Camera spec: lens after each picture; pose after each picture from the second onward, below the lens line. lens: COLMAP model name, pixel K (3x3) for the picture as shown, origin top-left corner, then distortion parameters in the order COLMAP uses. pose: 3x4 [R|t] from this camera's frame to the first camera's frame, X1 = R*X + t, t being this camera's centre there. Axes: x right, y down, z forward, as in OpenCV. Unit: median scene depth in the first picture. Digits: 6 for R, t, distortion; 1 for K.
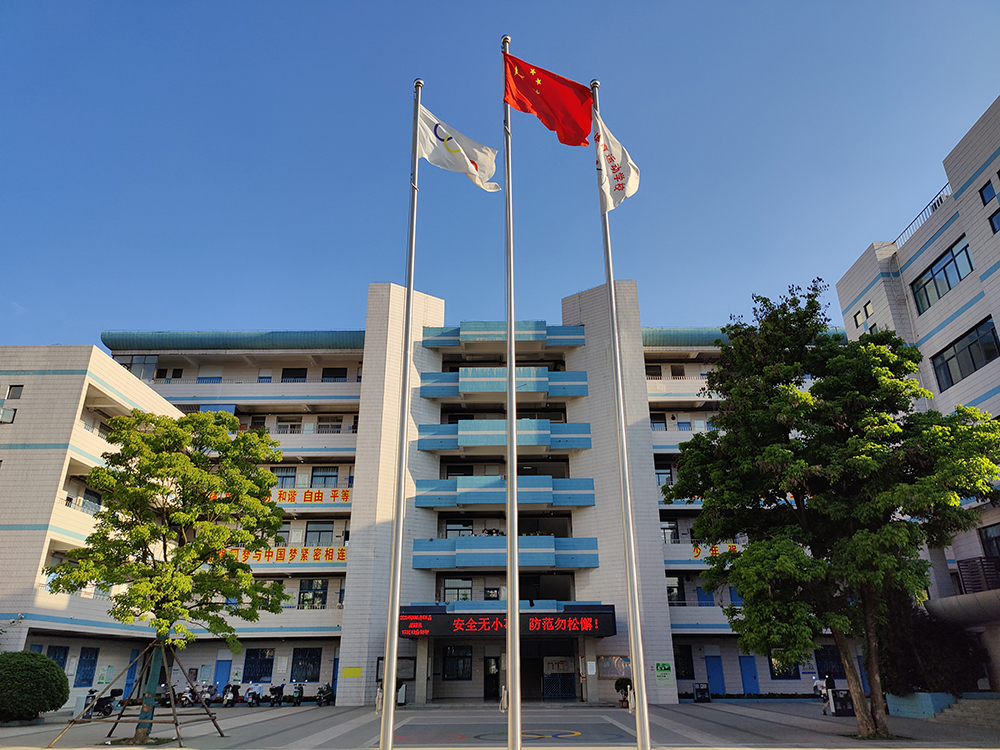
lens RADIAL K [[692.2, 0, 498.4], [0, 692.2, 374.1], [0, 0, 1]] dist [0.047601, -0.011990]
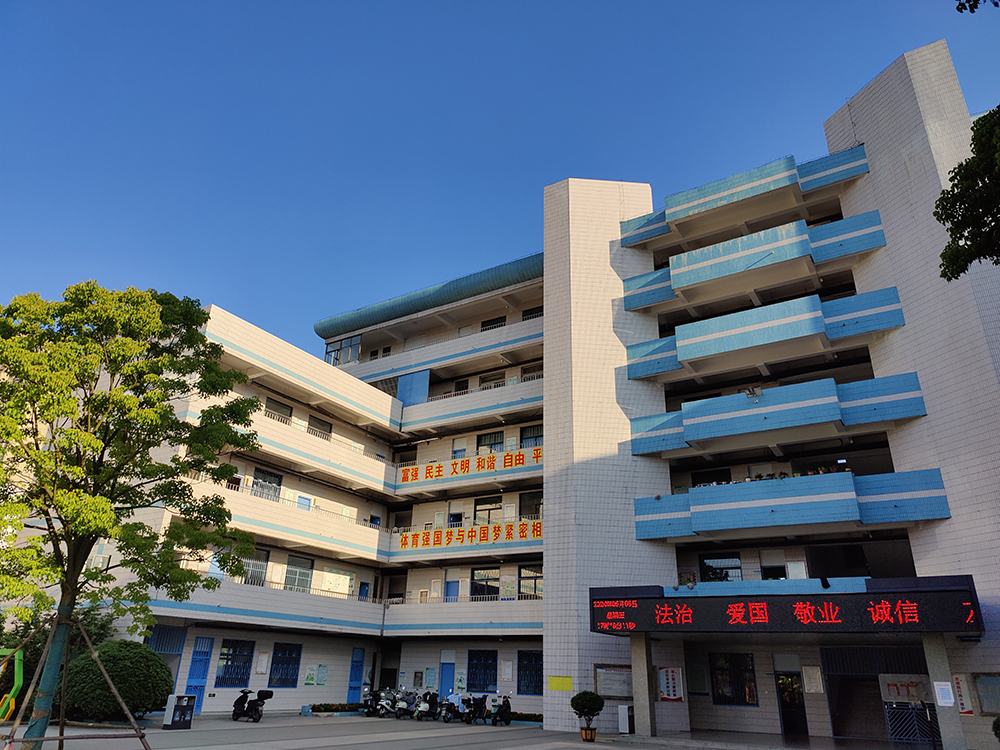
lens RADIAL K [[692.2, 0, 503.0], [0, 692.2, 377.9], [0, 0, 1]] dist [0.047601, -0.011990]
pose [[0.850862, -0.183438, -0.492326, 0.134429], [0.175415, 0.982483, -0.062908, 0.134700], [0.495242, -0.032835, 0.868135, 0.315988]]
